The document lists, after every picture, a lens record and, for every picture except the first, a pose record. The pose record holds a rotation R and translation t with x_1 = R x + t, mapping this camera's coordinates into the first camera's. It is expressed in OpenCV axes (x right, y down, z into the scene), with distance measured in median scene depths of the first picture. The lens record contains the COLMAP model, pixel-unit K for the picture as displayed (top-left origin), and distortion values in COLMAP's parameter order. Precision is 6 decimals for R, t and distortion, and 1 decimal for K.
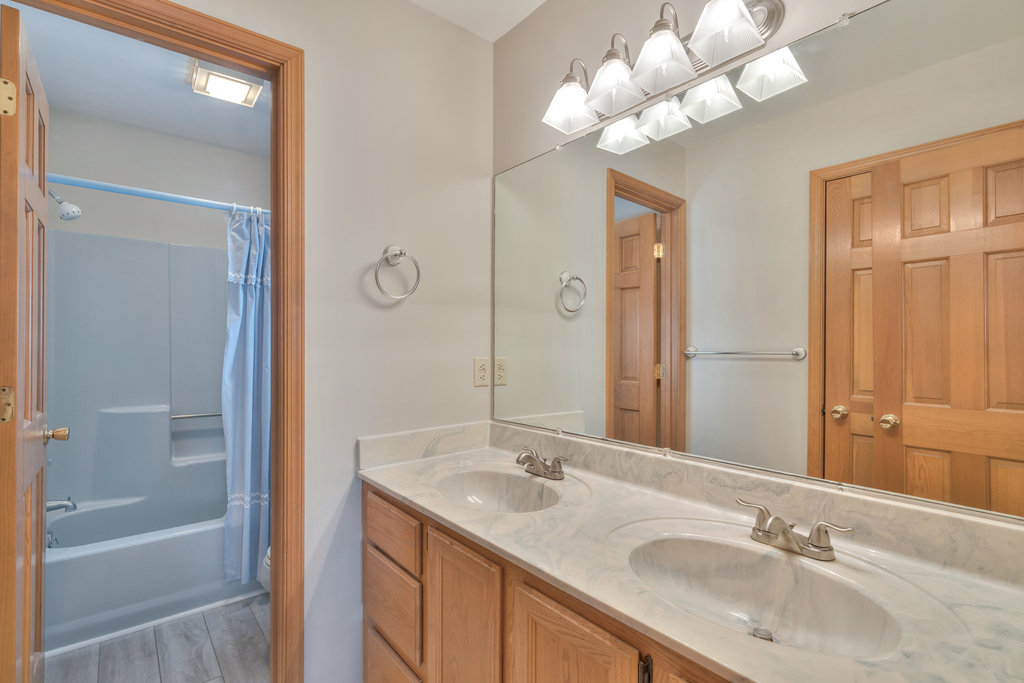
lens RADIAL K [[478.3, 0, 513.0], [0, 478.3, 344.1], [0, 0, 1]] dist [0.000090, 0.000017]
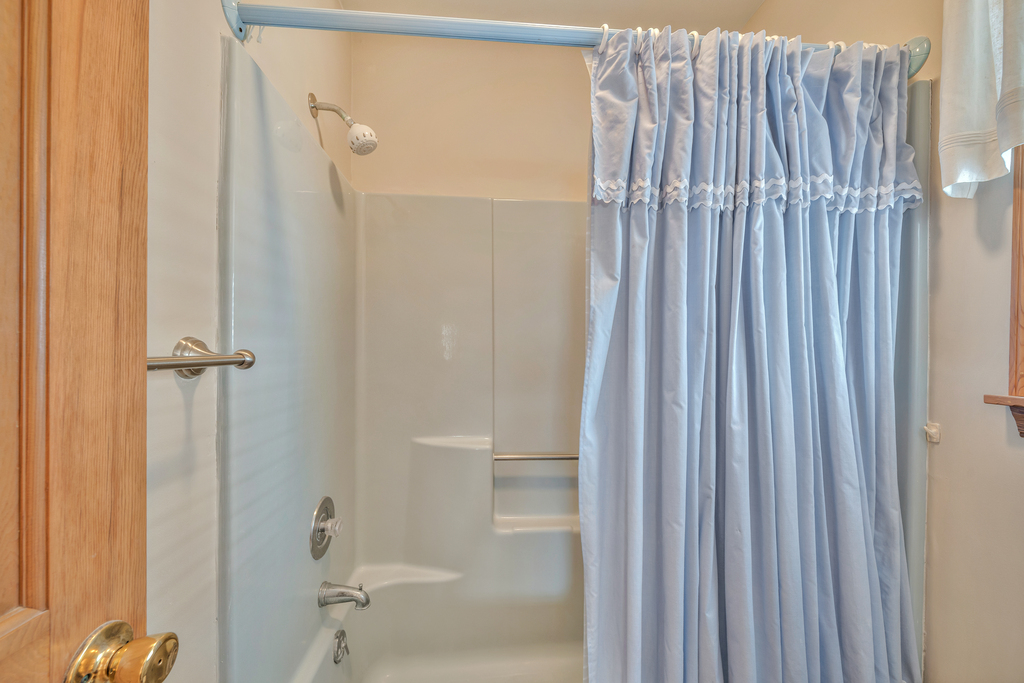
lens RADIAL K [[383.6, 0, 511.3], [0, 383.6, 353.8], [0, 0, 1]] dist [-0.000004, -0.000002]
pose [[0.821799, 0.006873, -0.569737, -0.435579], [-0.006436, 0.999975, 0.002780, 0.006319], [0.569742, 0.001382, 0.821823, 0.641546]]
